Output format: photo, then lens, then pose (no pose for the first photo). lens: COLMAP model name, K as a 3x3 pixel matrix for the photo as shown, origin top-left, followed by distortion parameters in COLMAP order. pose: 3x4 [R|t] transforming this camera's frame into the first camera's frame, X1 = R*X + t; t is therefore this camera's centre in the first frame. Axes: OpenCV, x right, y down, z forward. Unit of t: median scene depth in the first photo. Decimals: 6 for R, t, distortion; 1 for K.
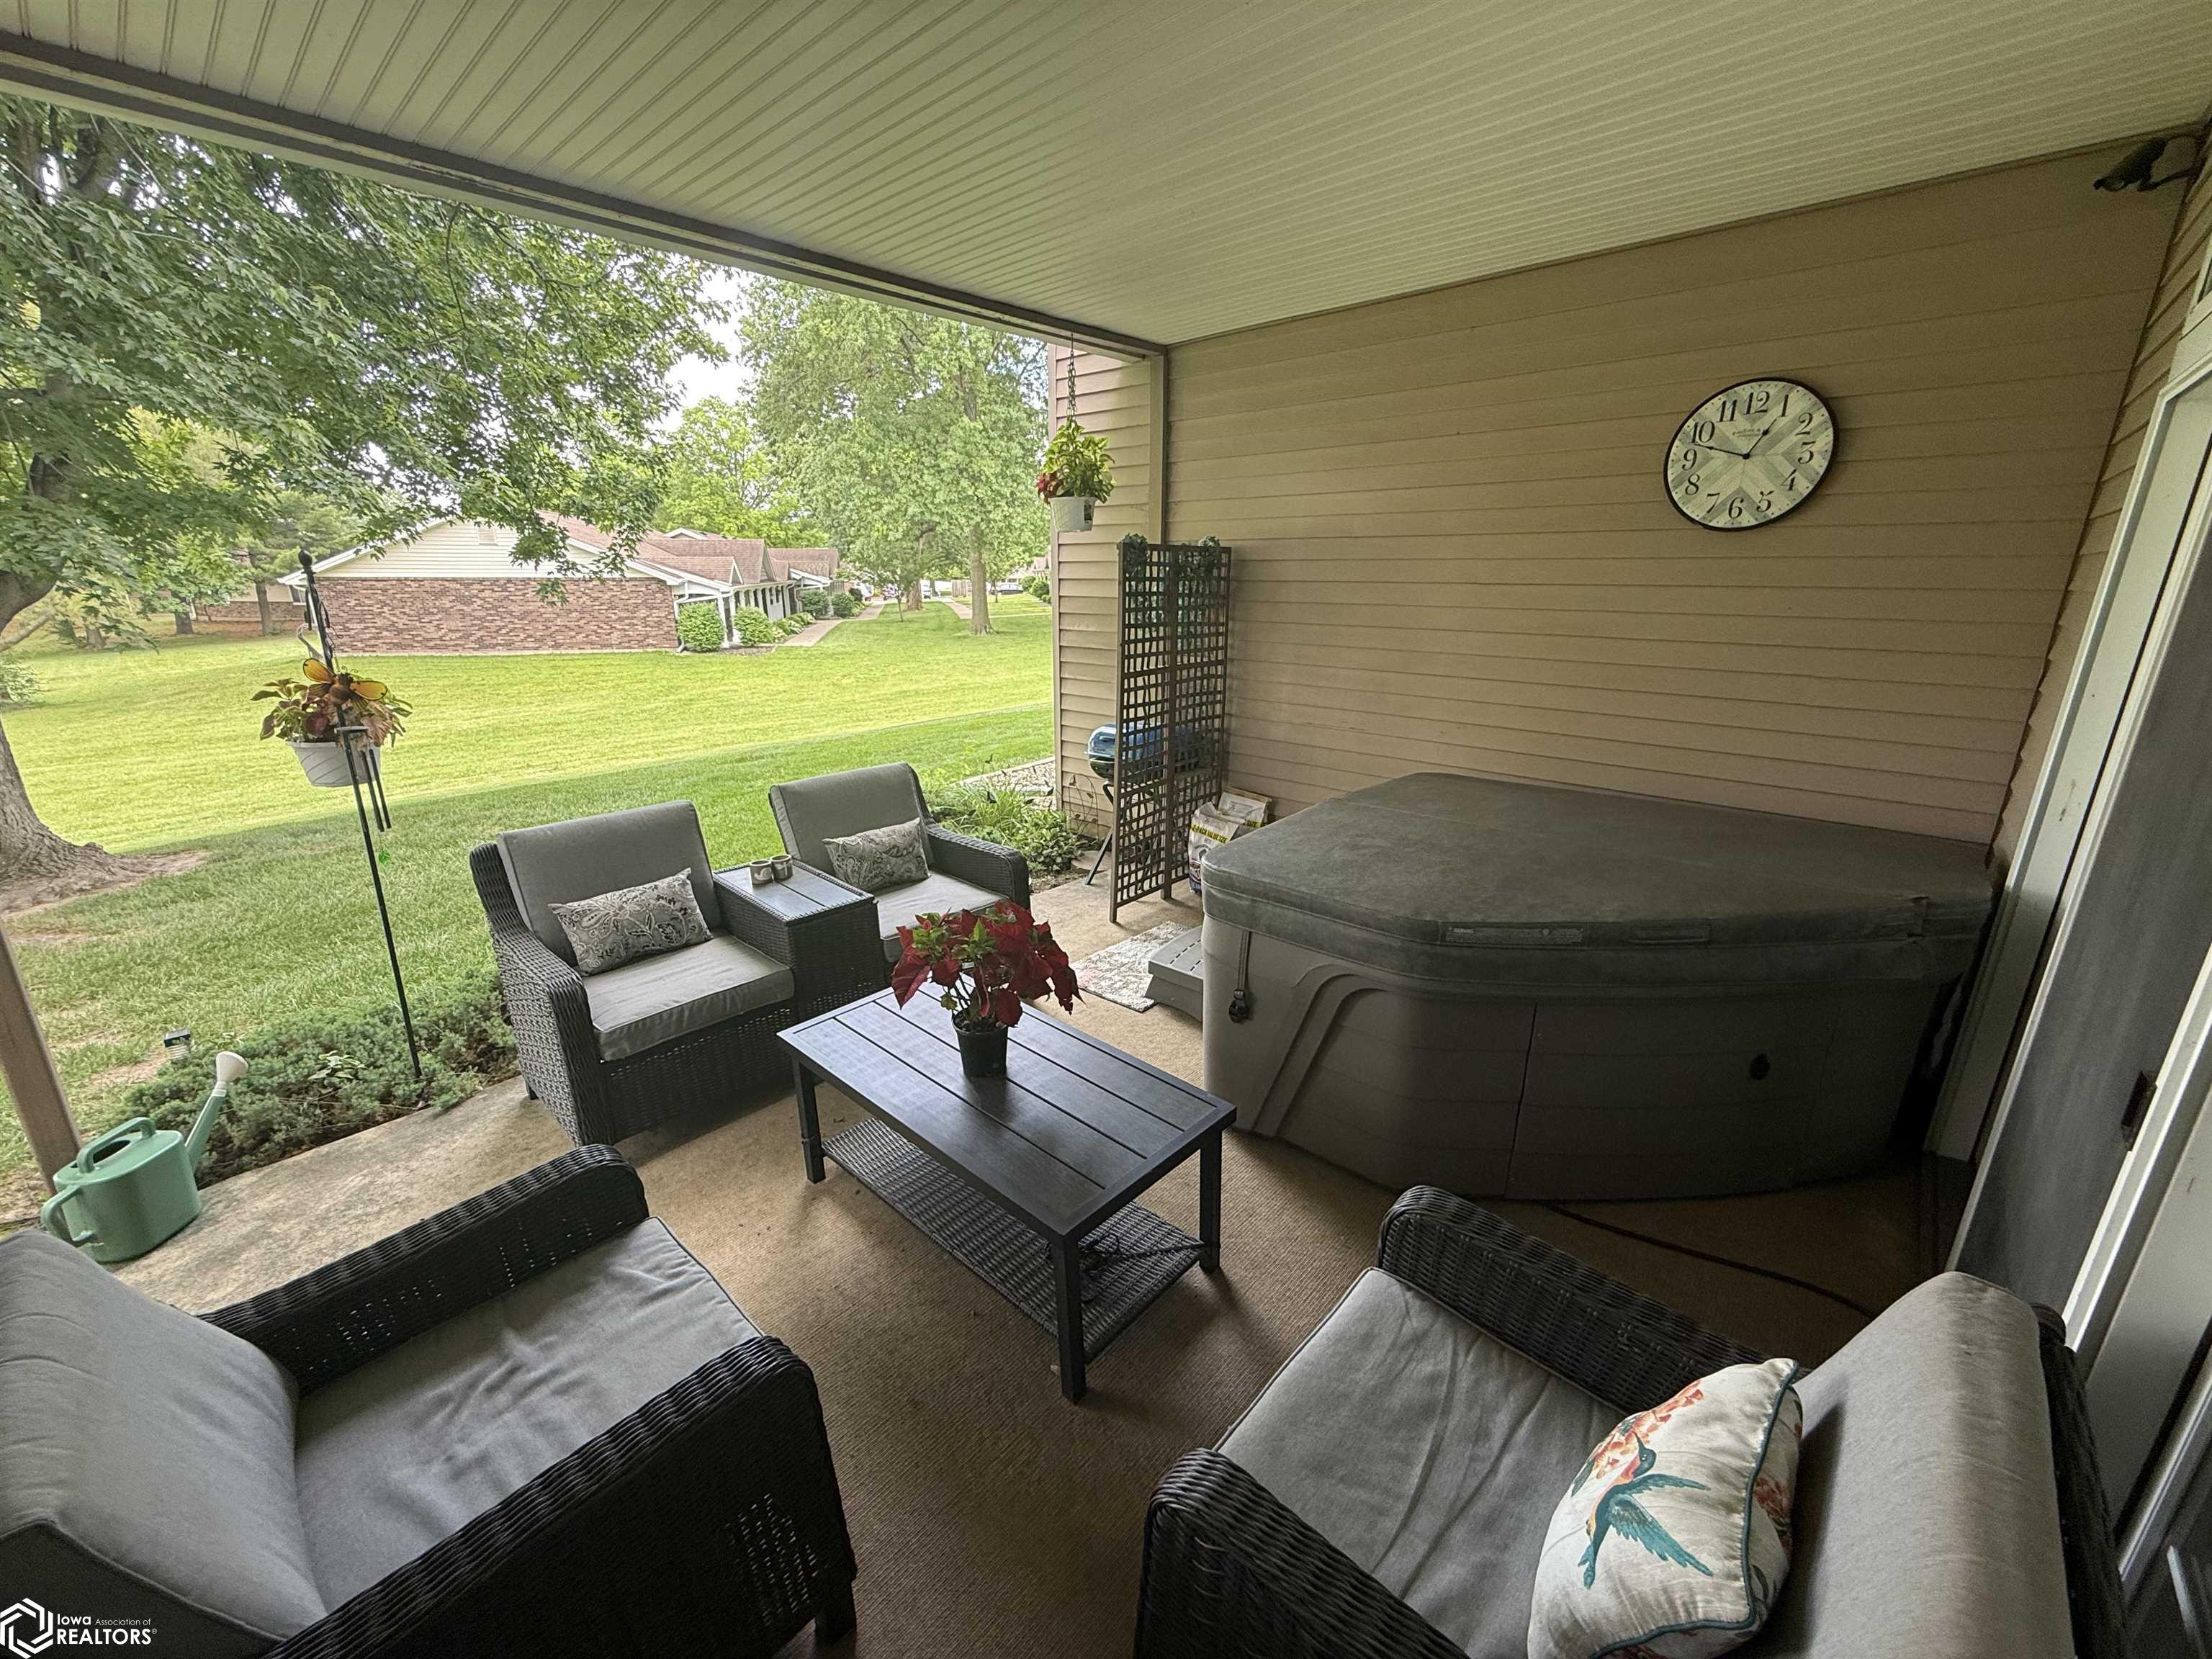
lens RADIAL K [[879.7, 0, 1104.2], [0, 879.7, 829.8], [0, 0, 1]] dist [-0.000621, 0.000093]
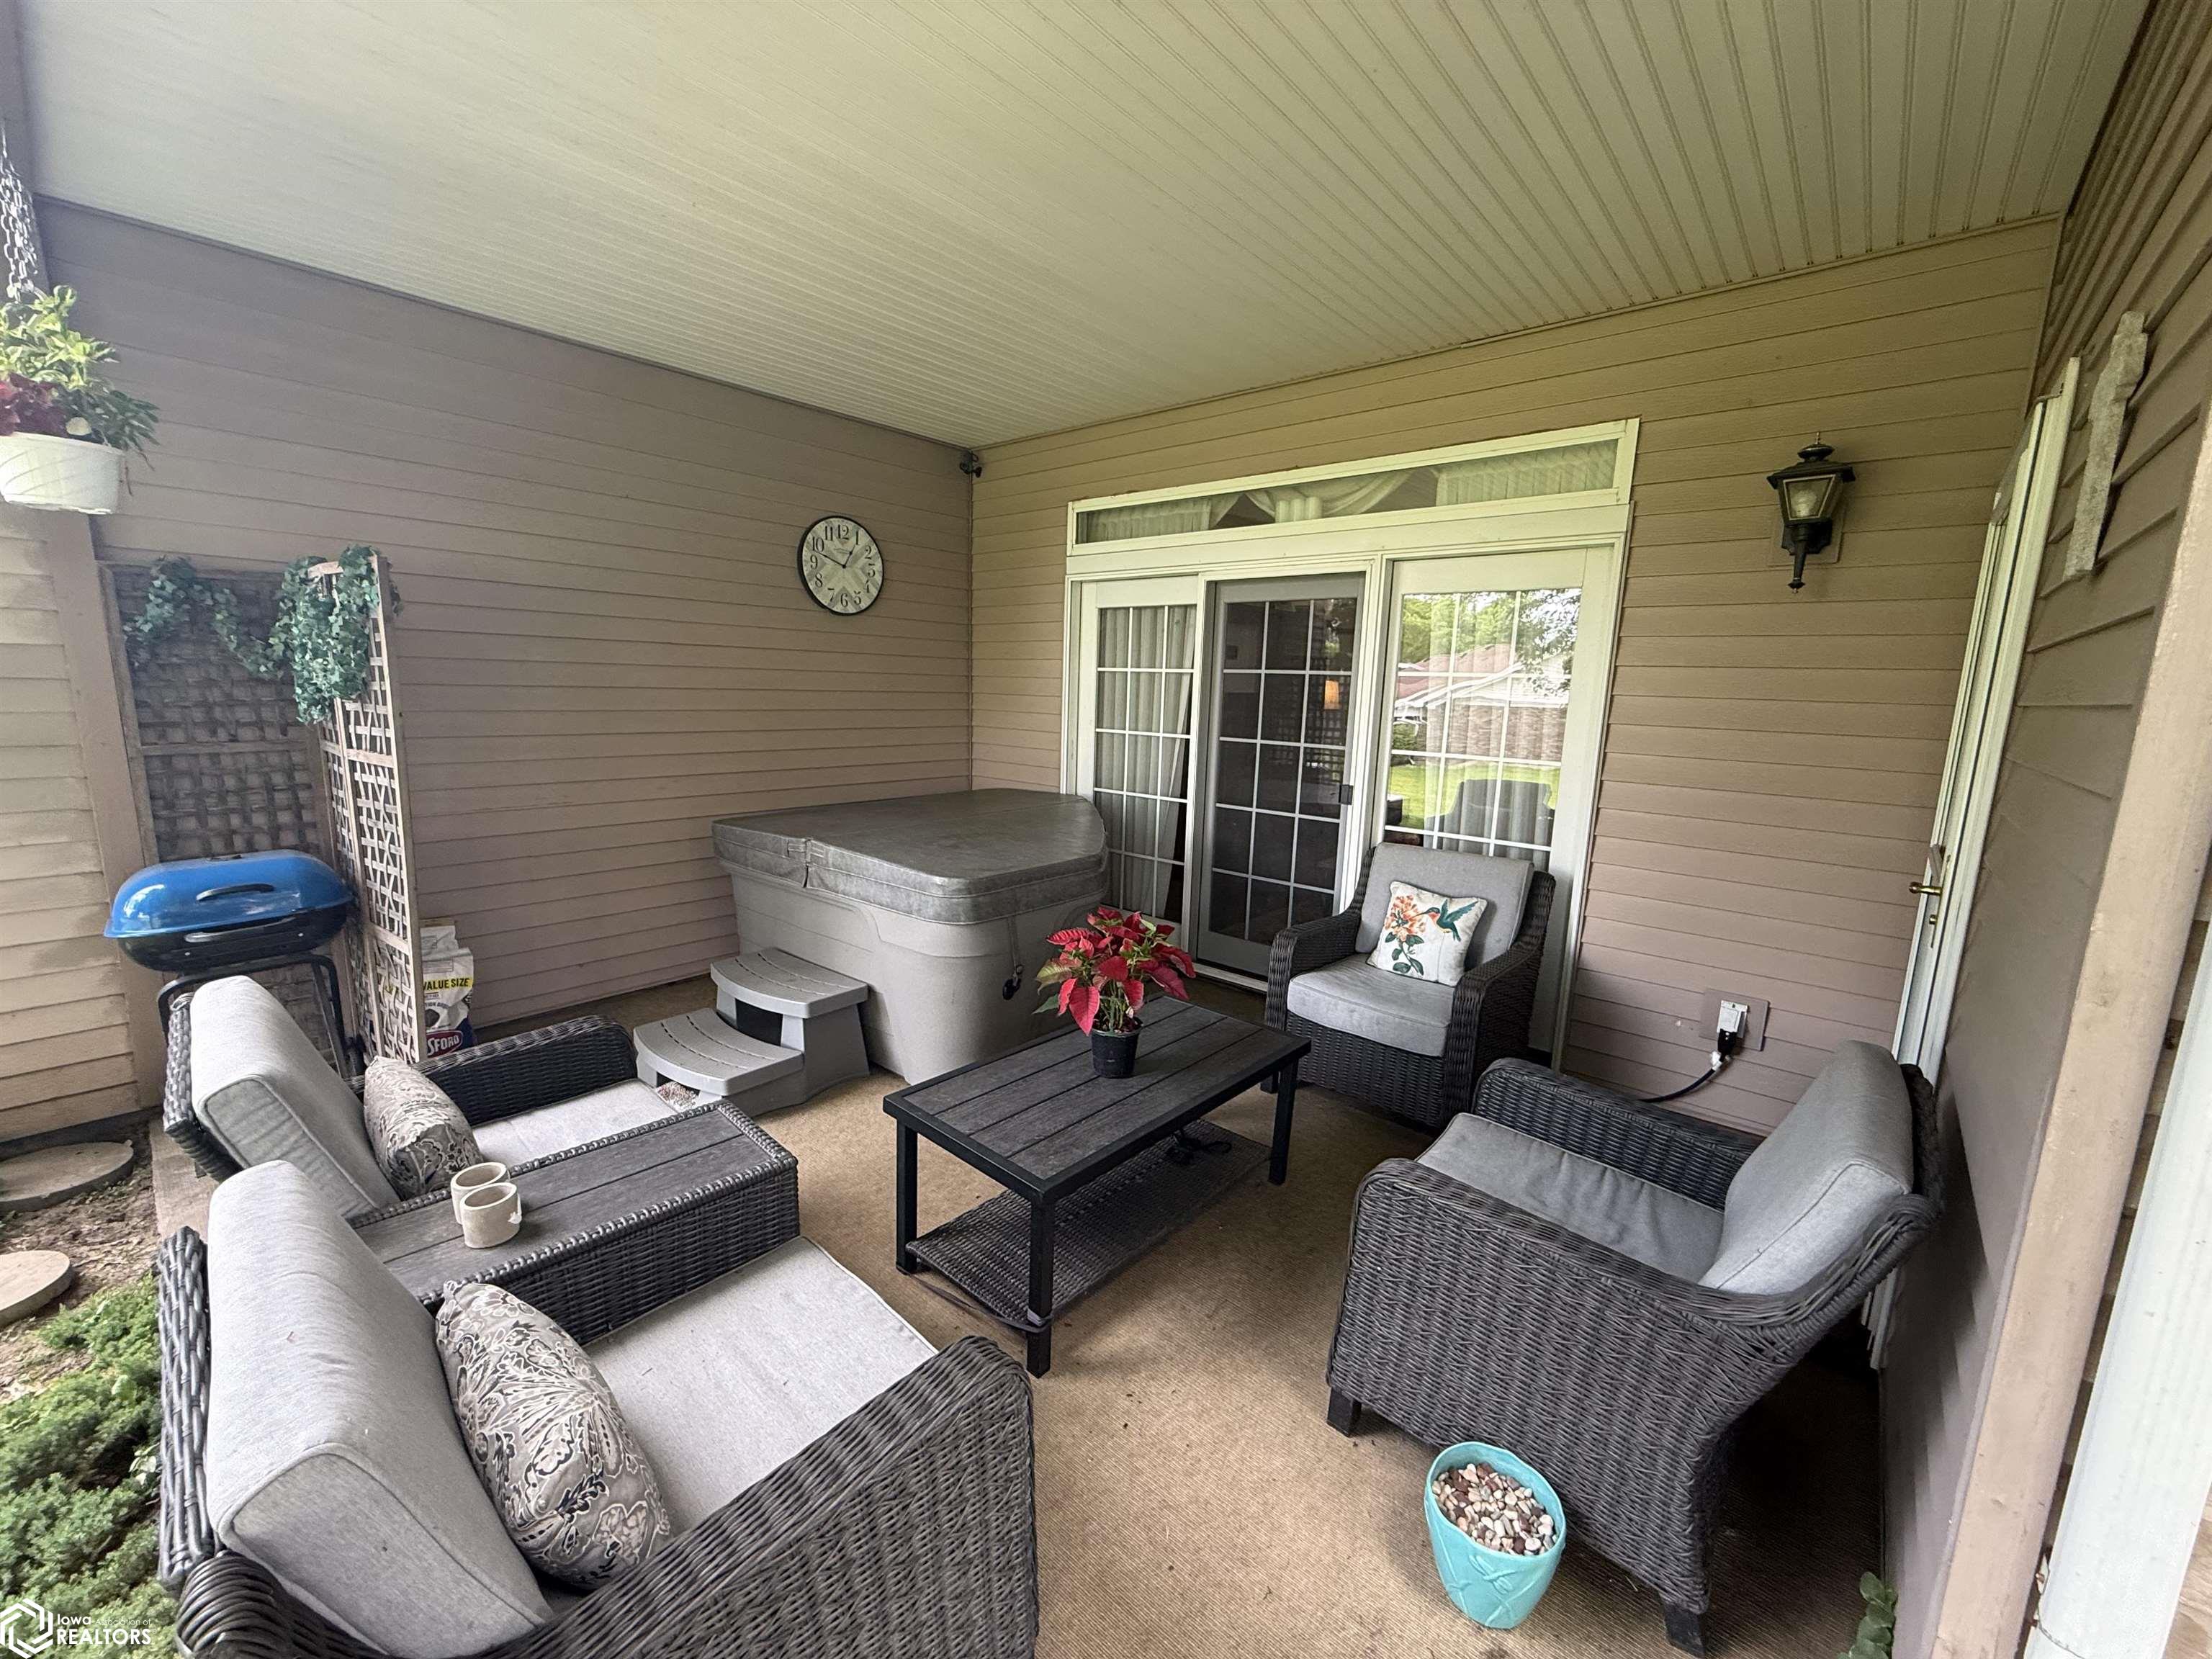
lens RADIAL K [[879.7, 0, 1105.4], [0, 879.7, 828.9], [0, 0, 1]] dist [-0.000621, 0.000093]
pose [[-0.021846, -0.165049, 0.986043, -0.820579], [0.256577, 0.952320, 0.165089, -0.134621], [-0.966277, 0.256603, 0.021544, 0.656216]]
